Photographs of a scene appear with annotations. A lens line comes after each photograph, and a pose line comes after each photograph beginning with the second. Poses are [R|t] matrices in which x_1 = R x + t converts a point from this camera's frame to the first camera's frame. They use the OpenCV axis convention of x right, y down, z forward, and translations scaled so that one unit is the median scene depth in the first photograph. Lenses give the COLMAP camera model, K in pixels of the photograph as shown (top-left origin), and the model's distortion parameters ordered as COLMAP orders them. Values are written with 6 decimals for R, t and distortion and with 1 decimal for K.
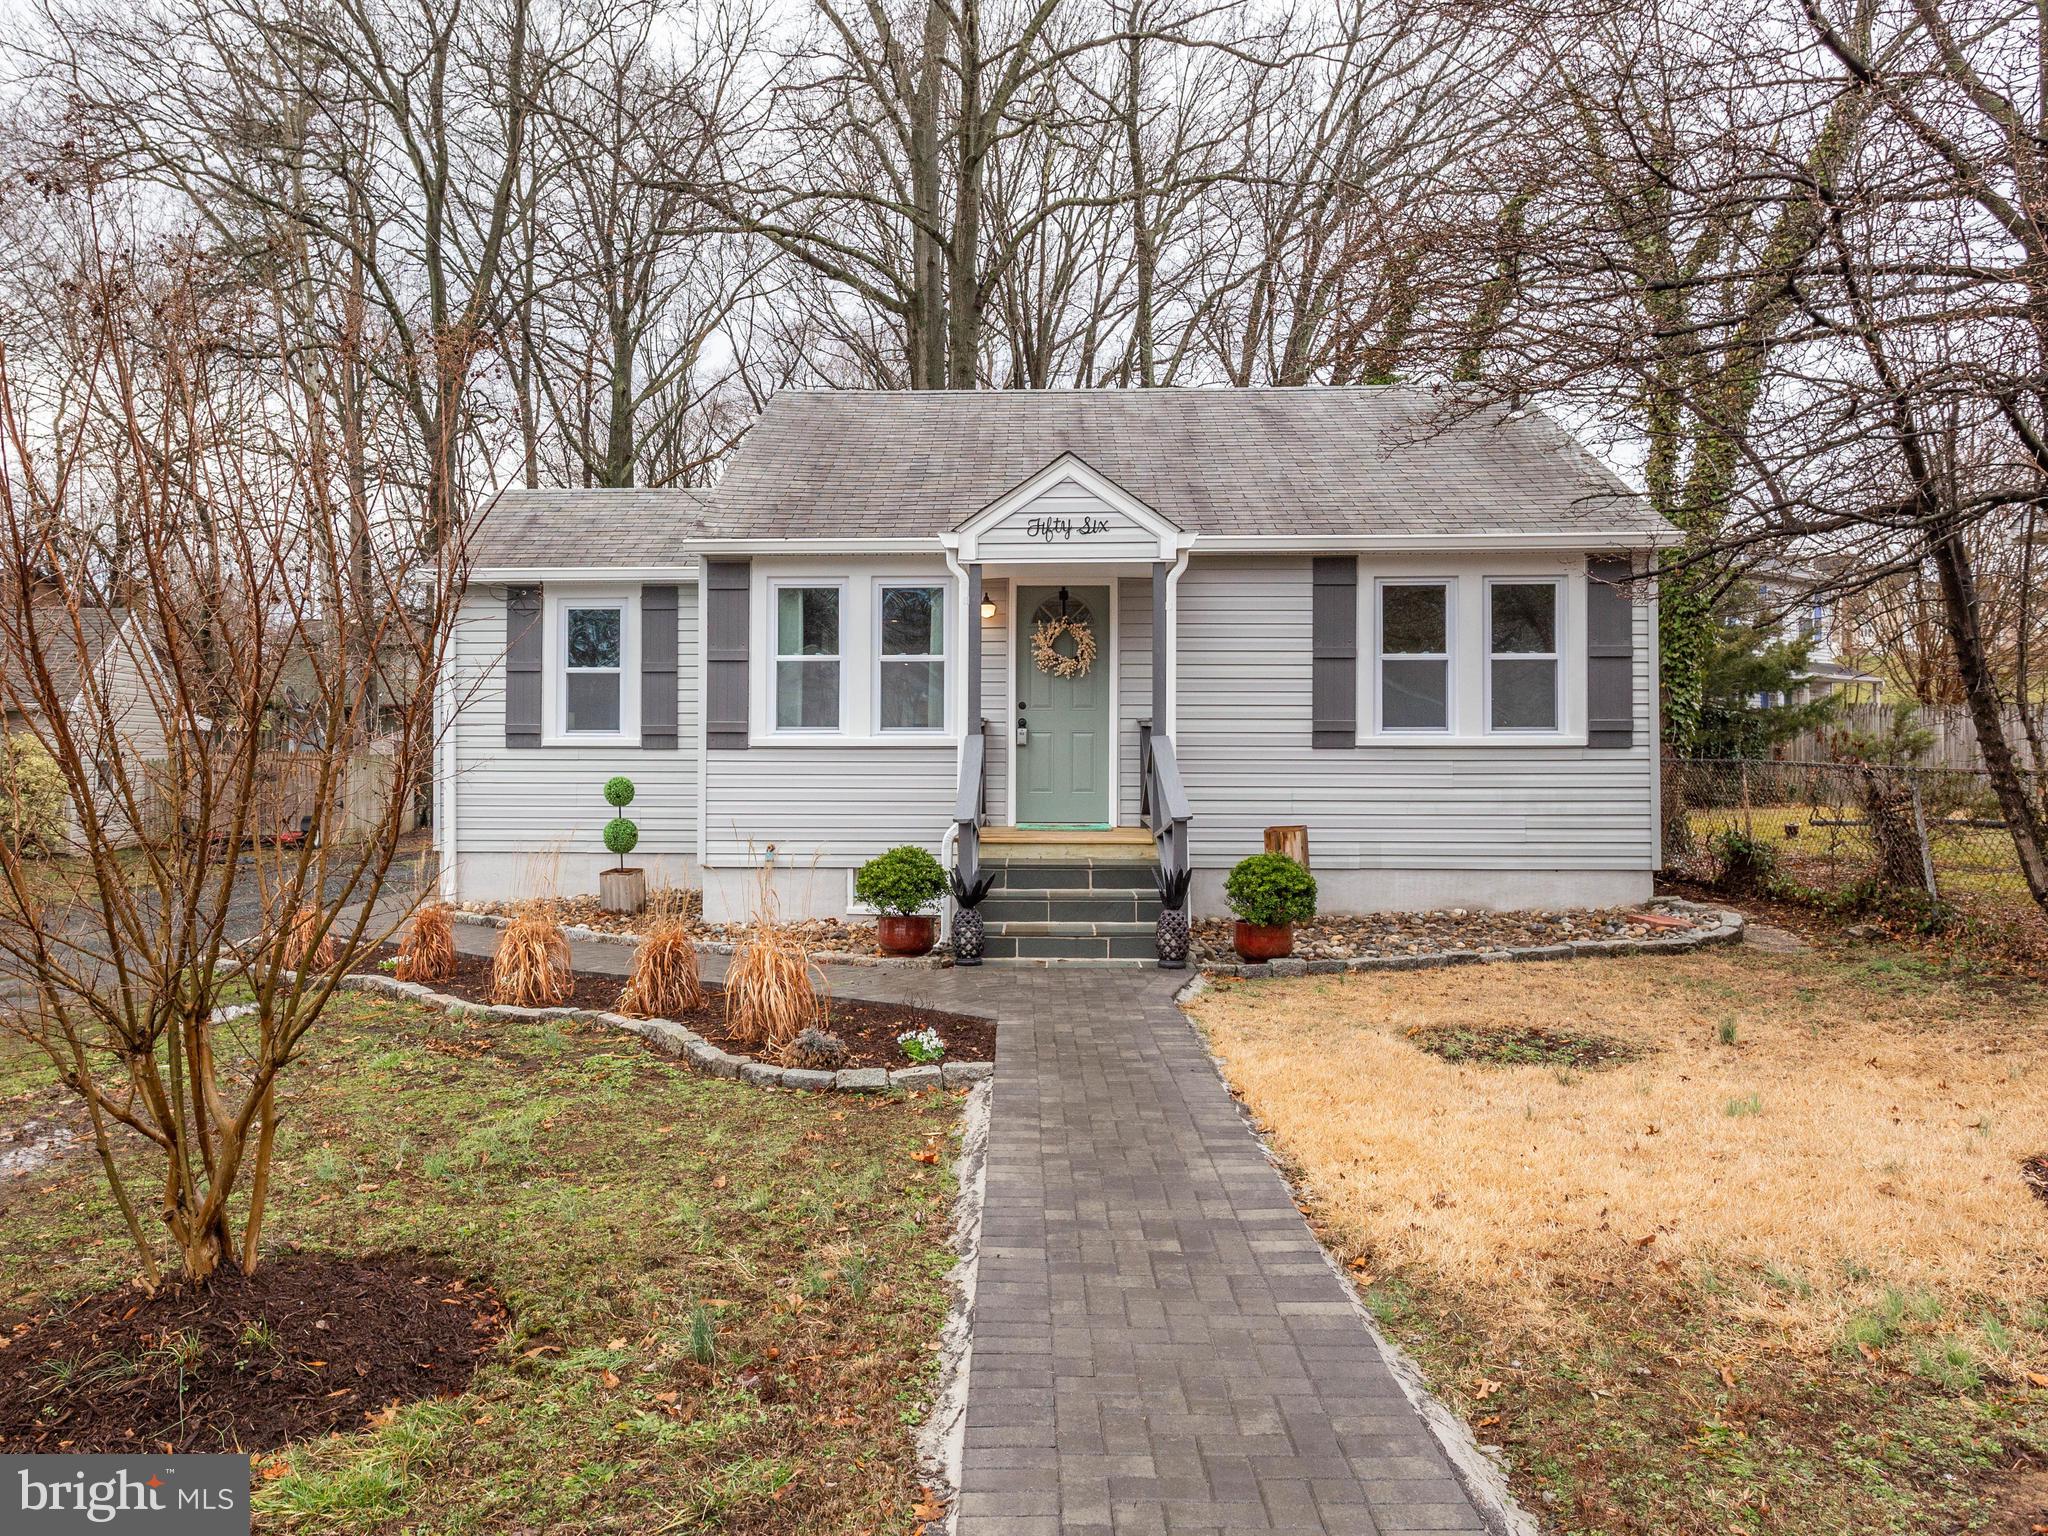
lens RADIAL K [[1849.9, 0, 942.6], [0, 1849.9, 729.7], [0, 0, 1]] dist [-0.028339, -0.005338]
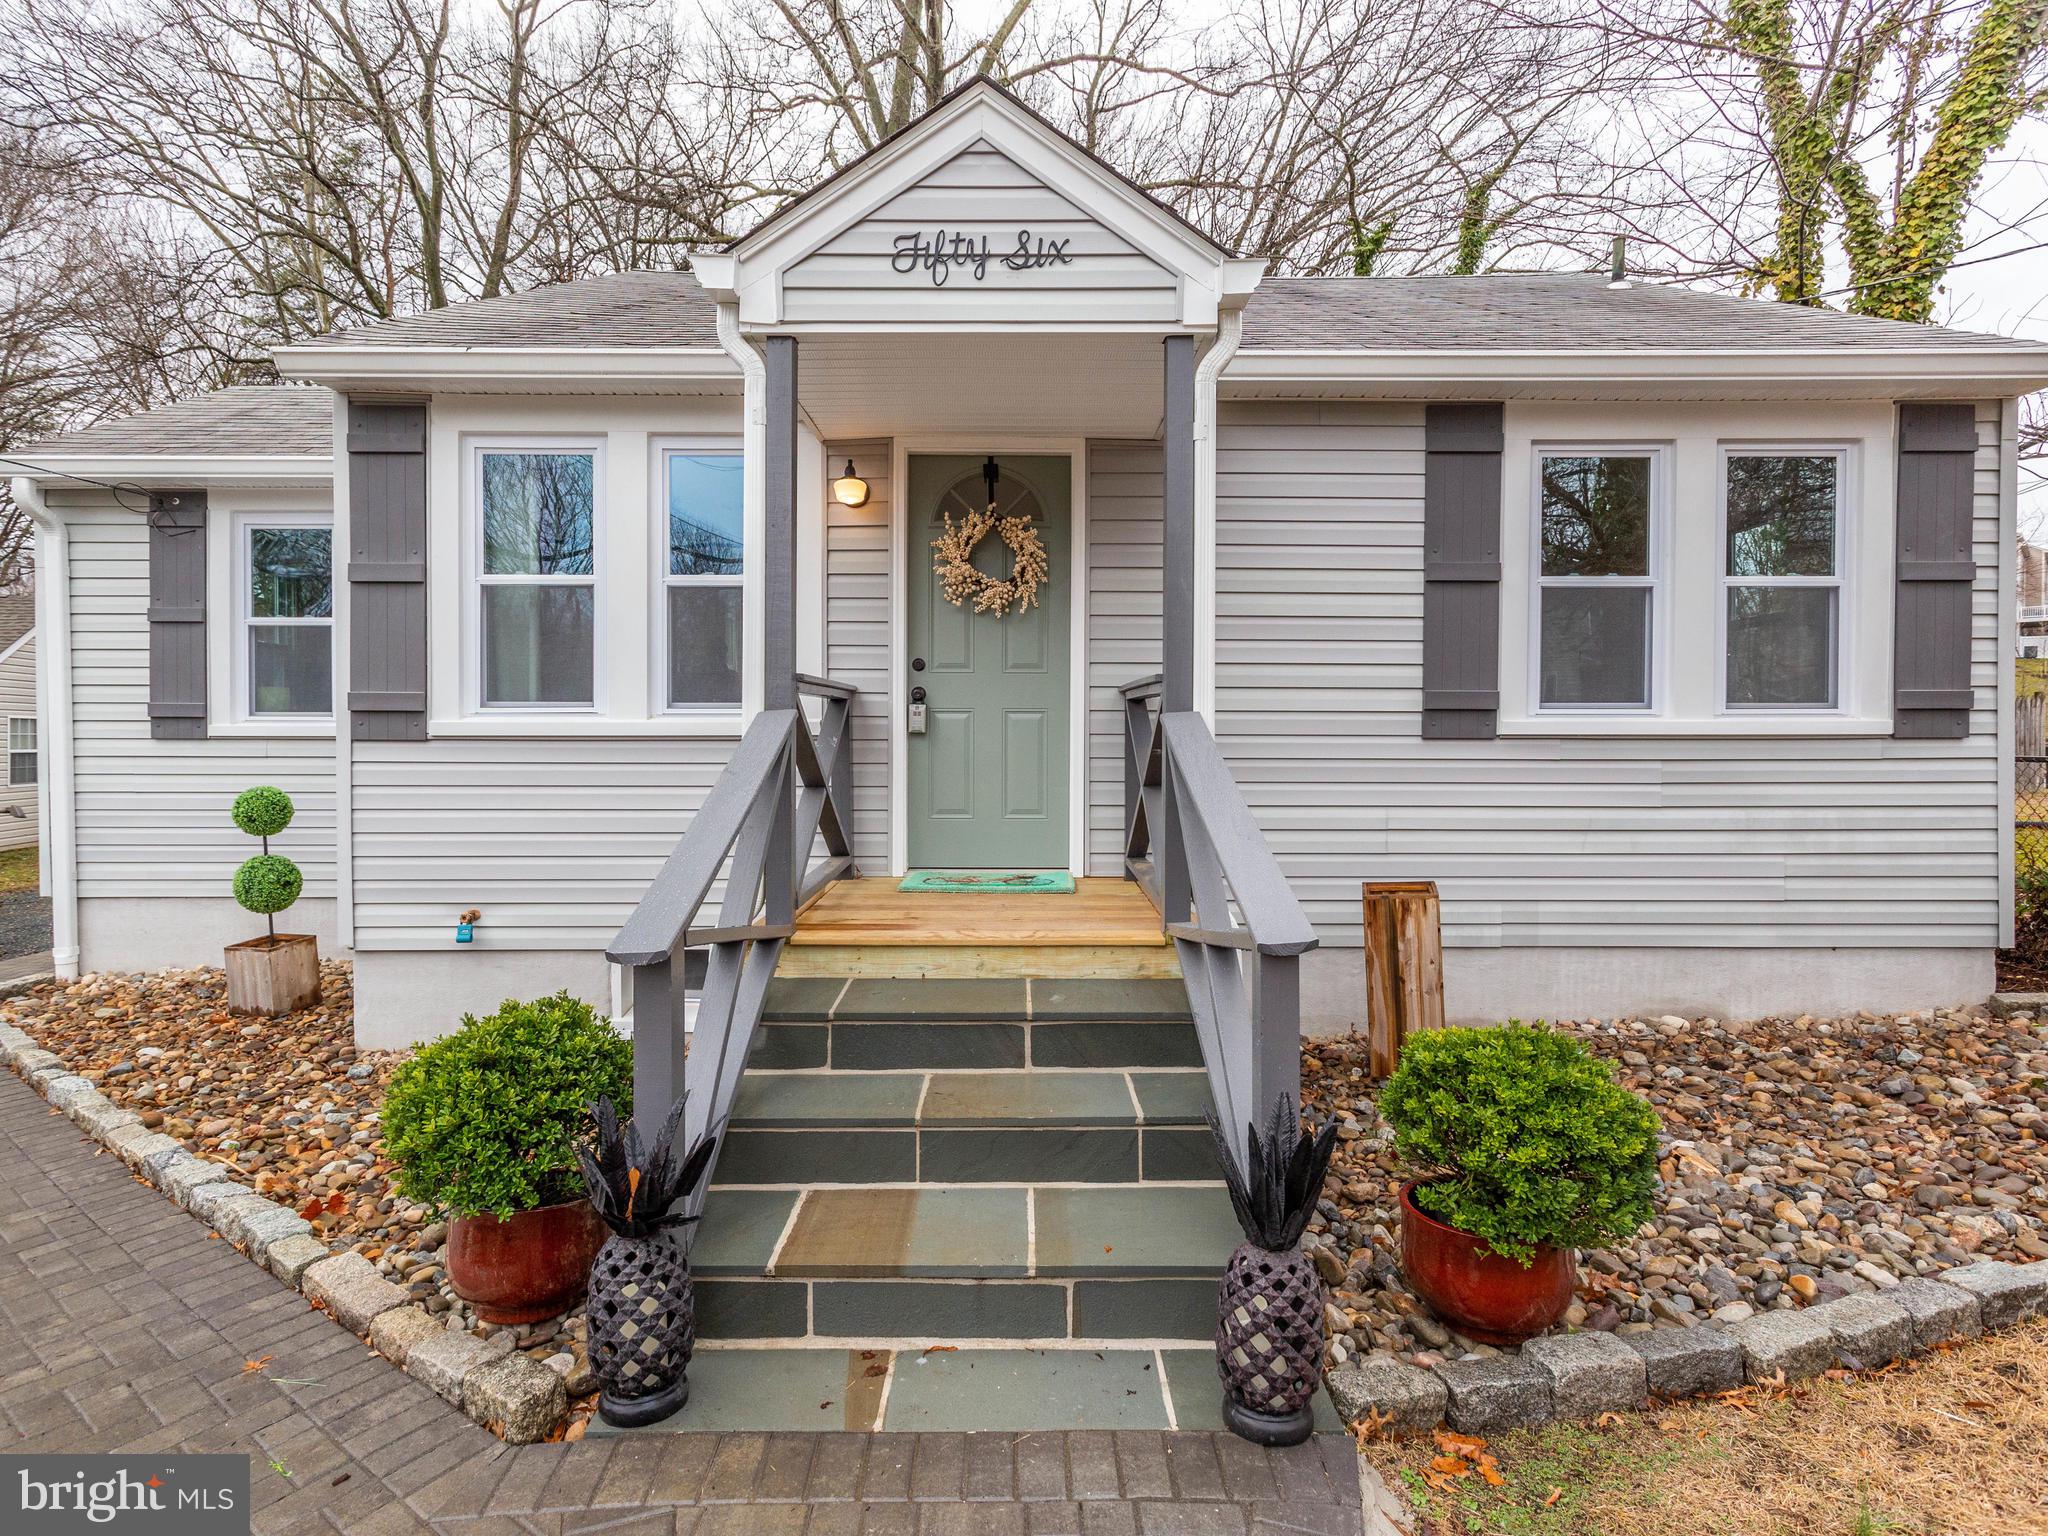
lens RADIAL K [[1140.9, 0, 1043.7], [0, 1140.9, 760.2], [0, 0, 1]] dist [0.003277, -0.001488]
pose [[0.997627, -0.001460, 0.068839, 0.058187], [-0.000578, 0.999563, 0.029566, 0.006197], [-0.068852, -0.029535, 0.997190, 0.653740]]
